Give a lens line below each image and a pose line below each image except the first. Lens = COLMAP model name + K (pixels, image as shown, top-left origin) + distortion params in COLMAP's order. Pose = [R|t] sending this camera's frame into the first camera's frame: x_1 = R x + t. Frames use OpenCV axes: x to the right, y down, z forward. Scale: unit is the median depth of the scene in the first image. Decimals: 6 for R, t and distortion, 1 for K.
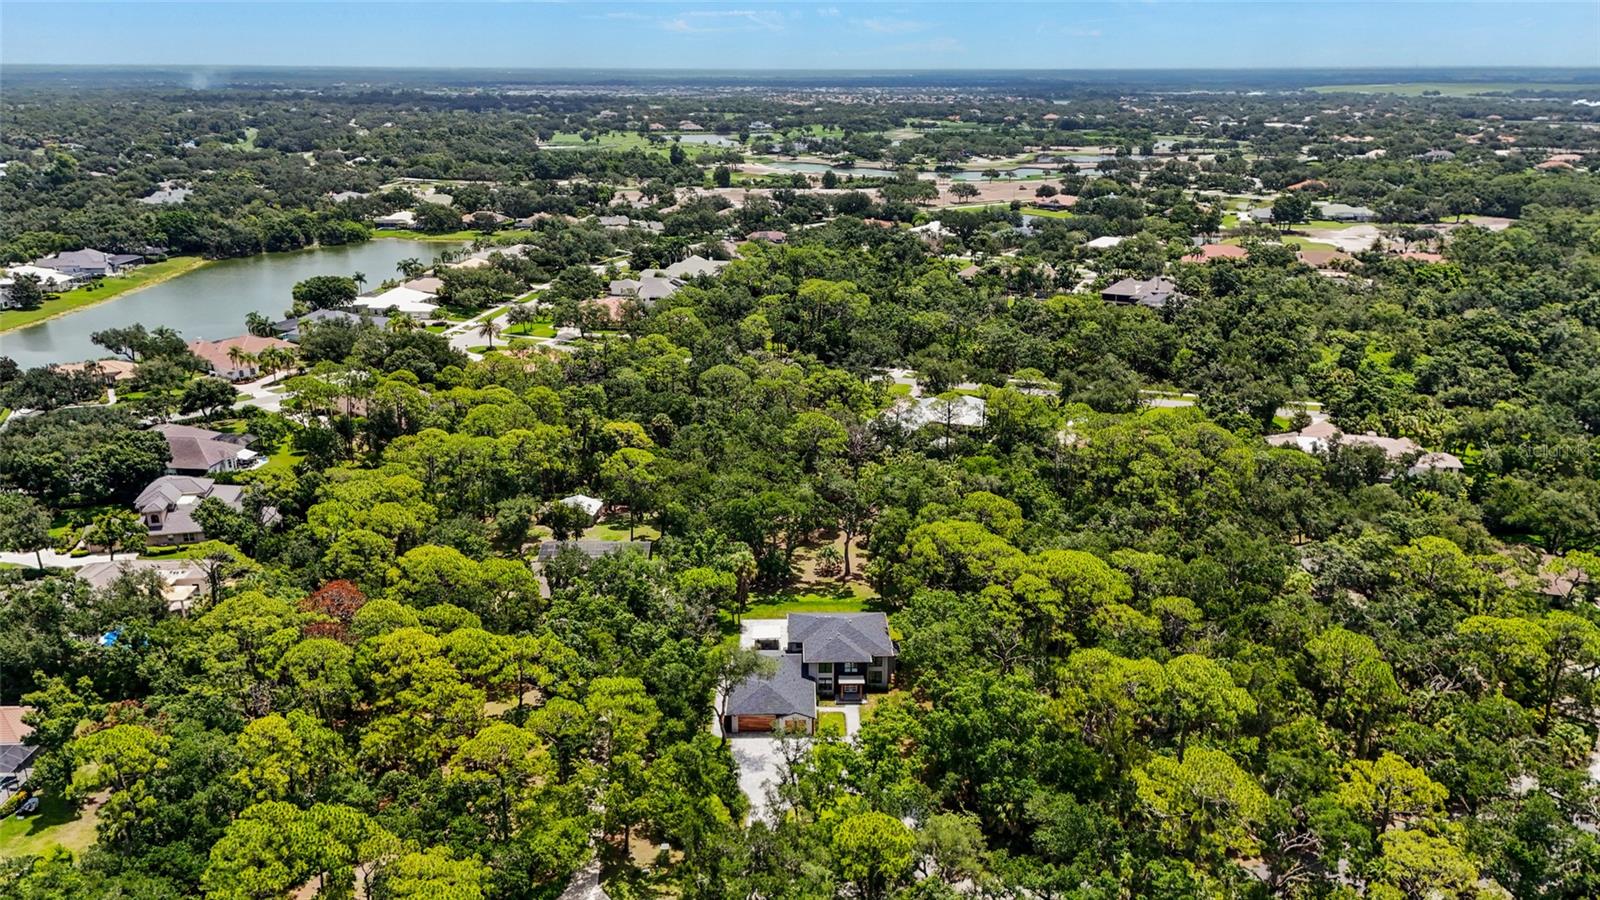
lens RADIAL K [[1118.3, 0, 800.0], [0, 1118.3, 450.0], [0, 0, 1]] dist [0.006729, -0.000360]
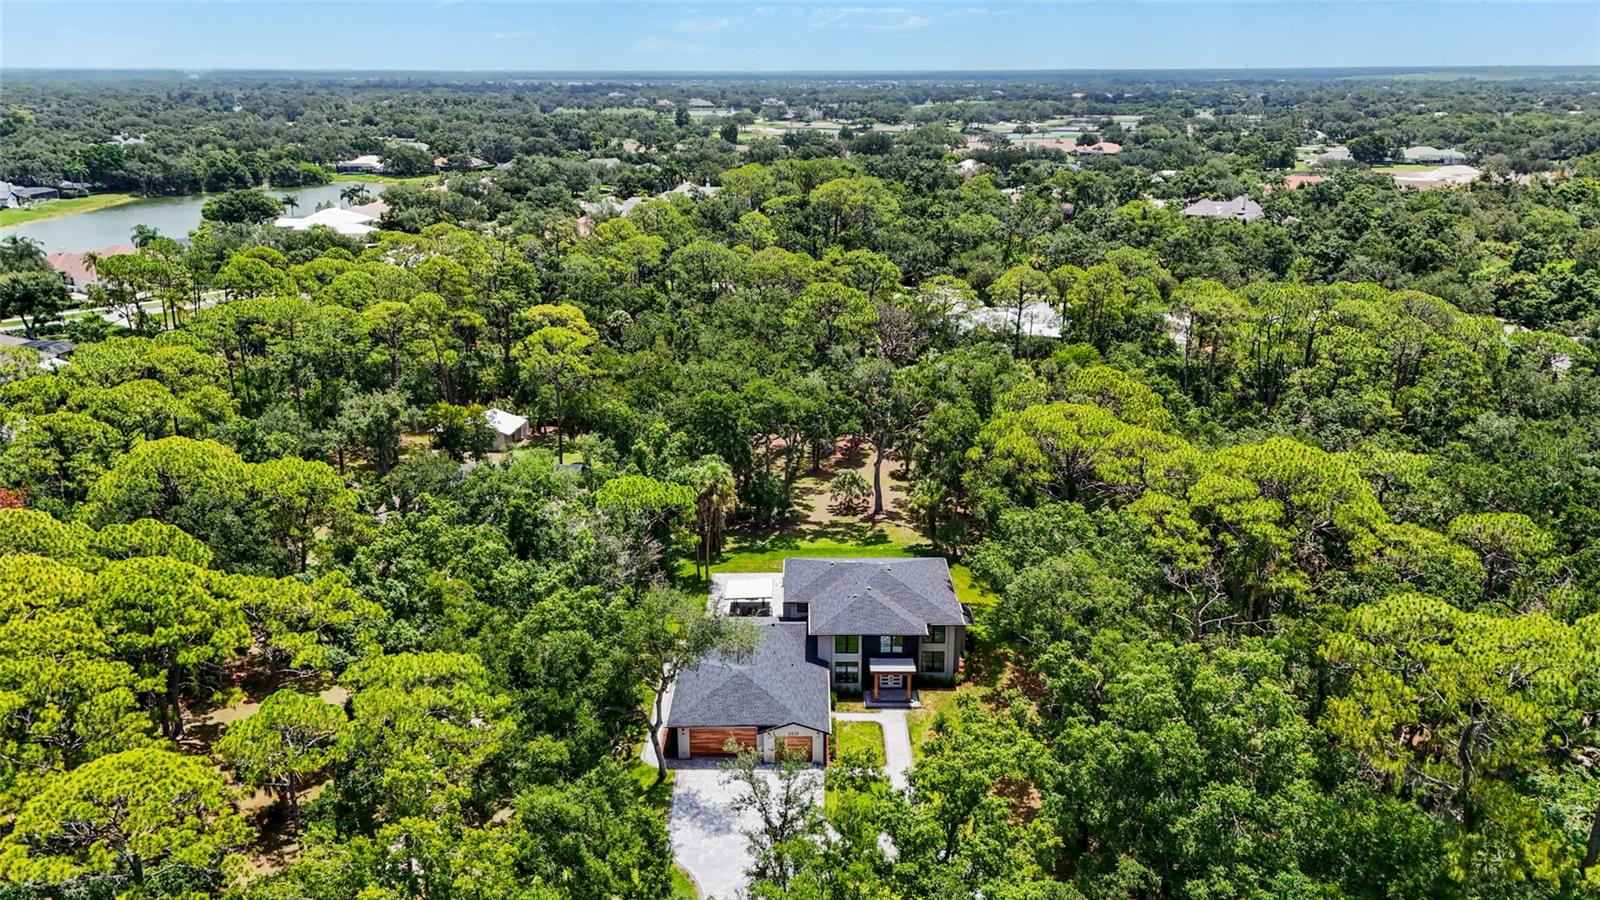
lens RADIAL K [[1146.3, 0, 800.0], [0, 1146.3, 450.0], [0, 0, 1]] dist [0.002084, 0.004056]
pose [[0.999916, 0.001923, -0.012780, 0.005394], [-0.001900, 0.999997, 0.001764, 0.084603], [0.012783, -0.001739, 0.999917, 0.371310]]
